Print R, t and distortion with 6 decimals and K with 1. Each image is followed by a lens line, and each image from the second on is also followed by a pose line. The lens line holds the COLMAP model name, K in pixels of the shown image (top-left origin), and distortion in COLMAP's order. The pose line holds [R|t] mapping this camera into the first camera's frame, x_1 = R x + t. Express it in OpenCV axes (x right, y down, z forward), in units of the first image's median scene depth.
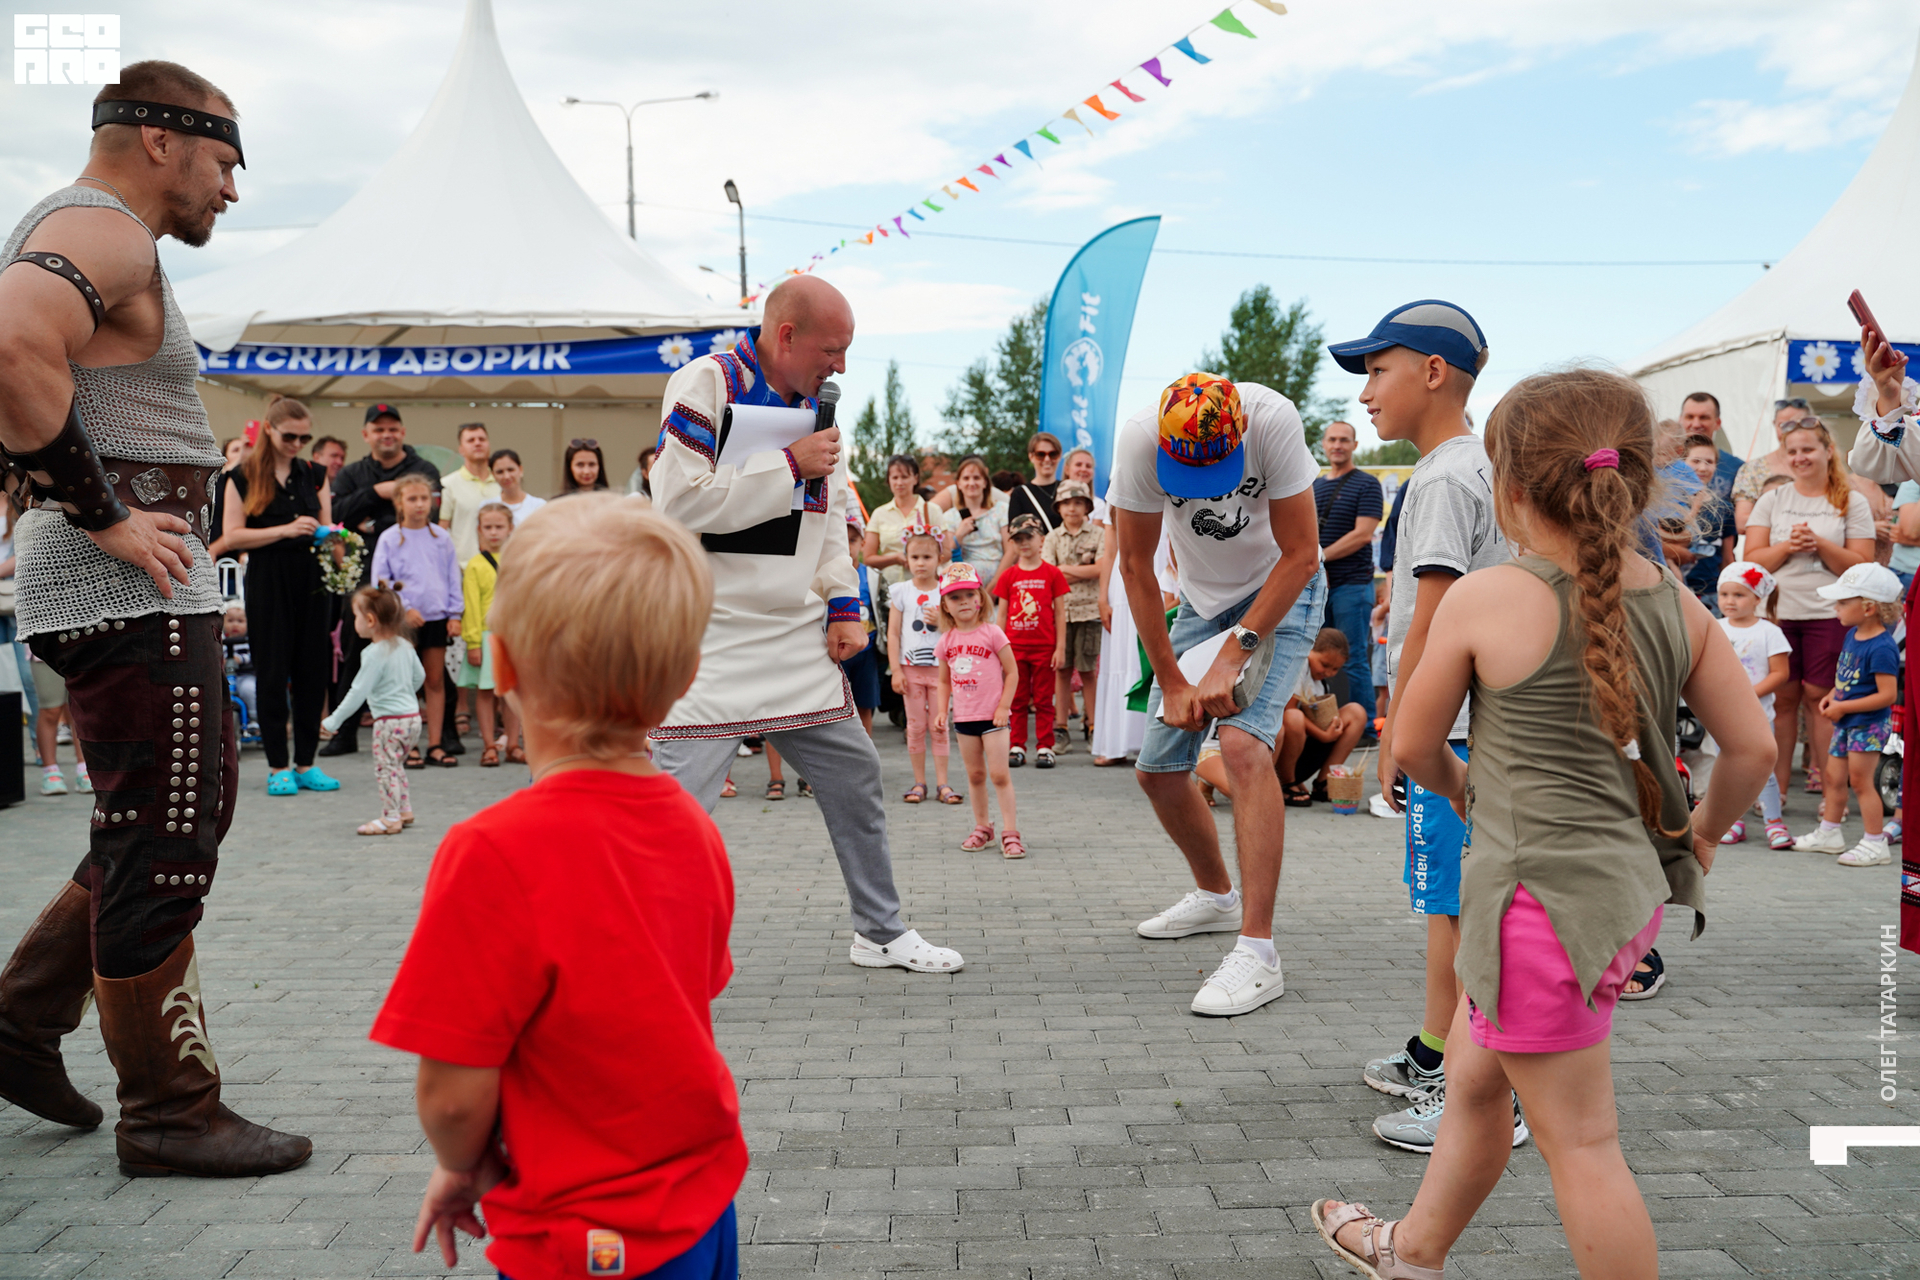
lens RADIAL K [[1533.8, 0, 962.5], [0, 1533.8, 637.0], [0, 0, 1]] dist [-0.000806, 0.002415]
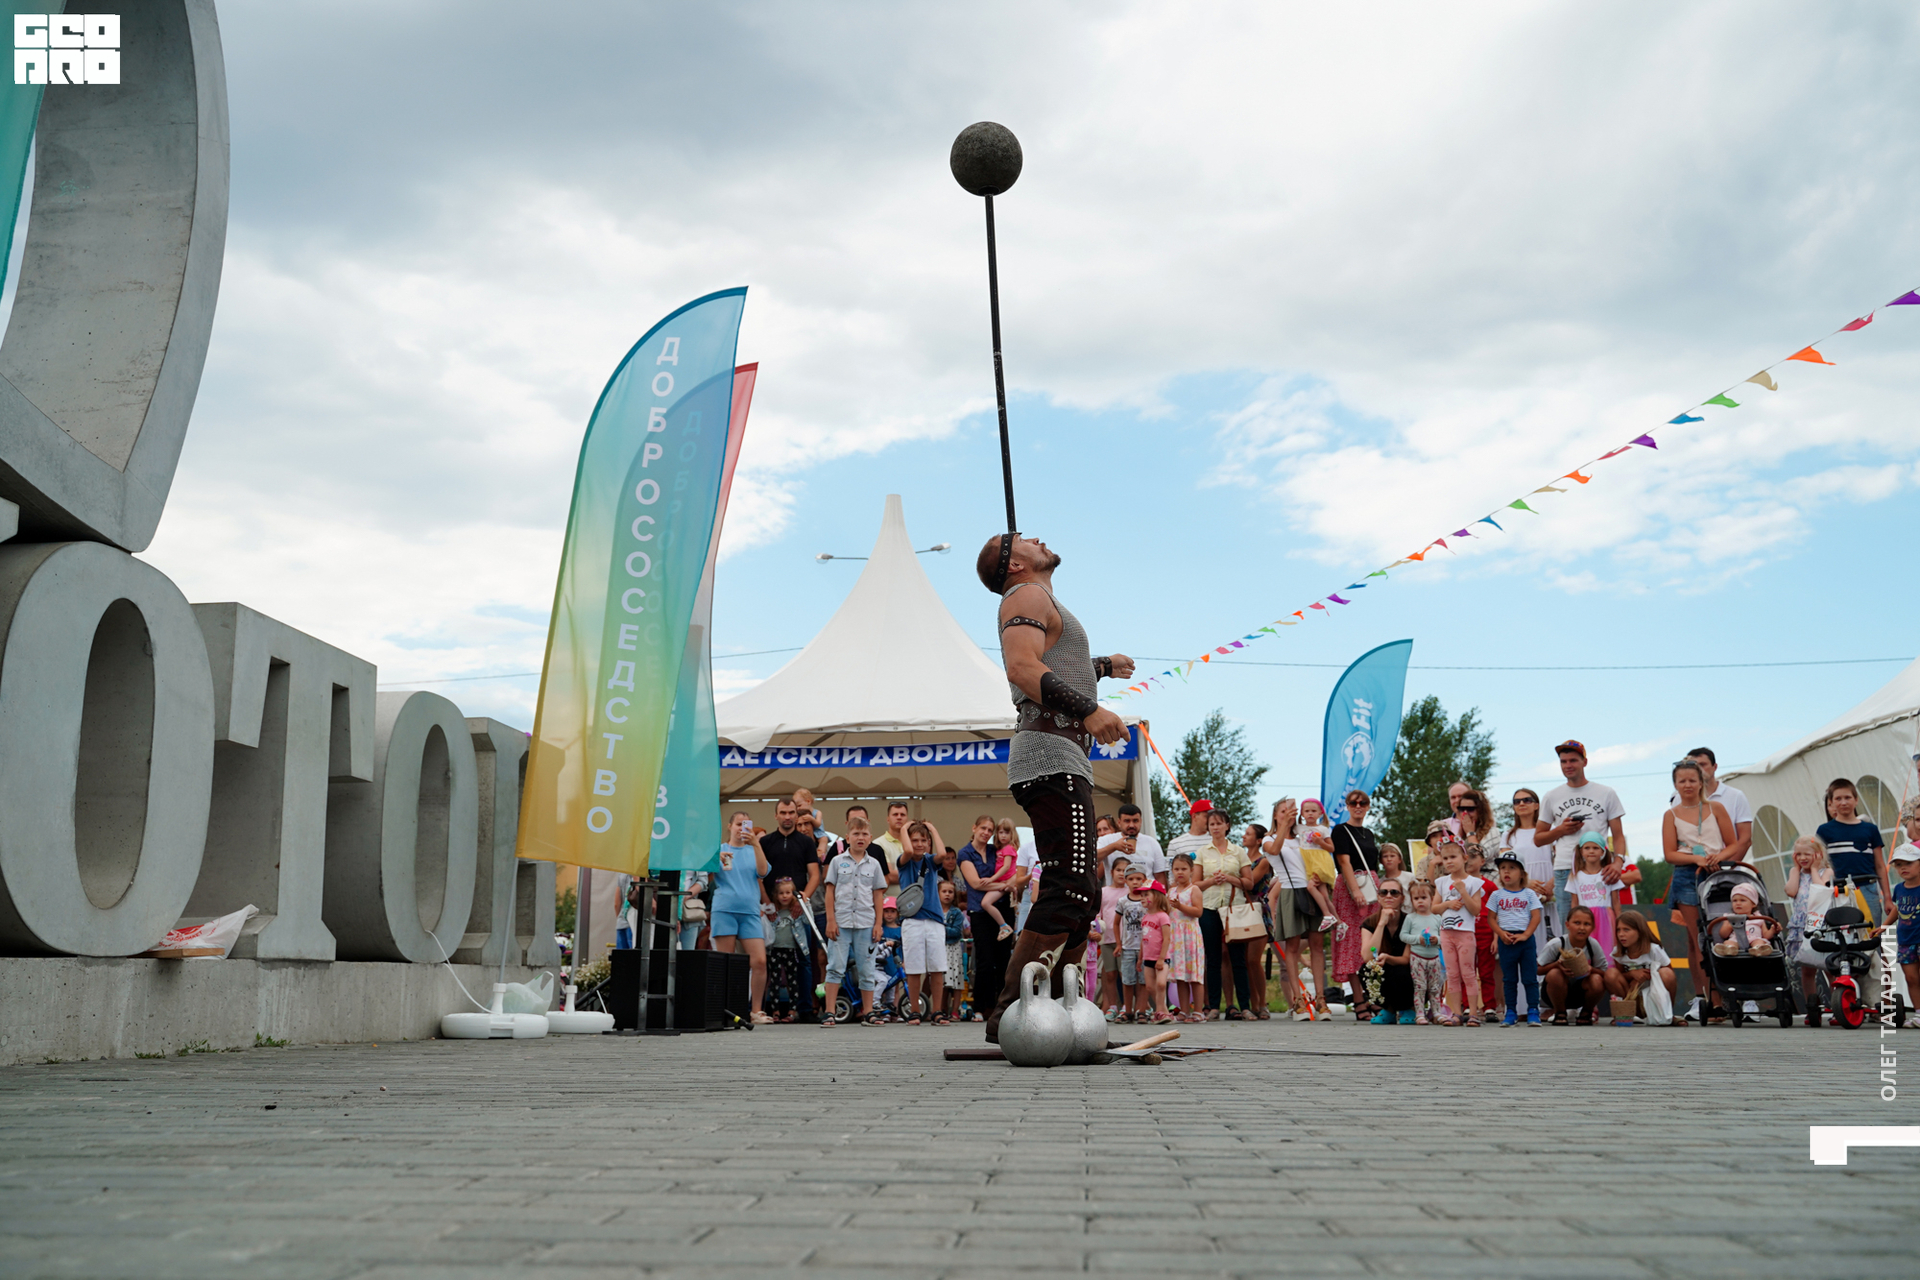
lens RADIAL K [[1533.8, 0, 960.0], [0, 1533.8, 644.3], [0, 0, 1]] dist [-0.000806, 0.002415]
pose [[0.994910, -0.029798, -0.096261, -0.152734], [0.003284, 0.964359, -0.264576, 0.089923], [0.100714, 0.262913, 0.959548, -0.353099]]
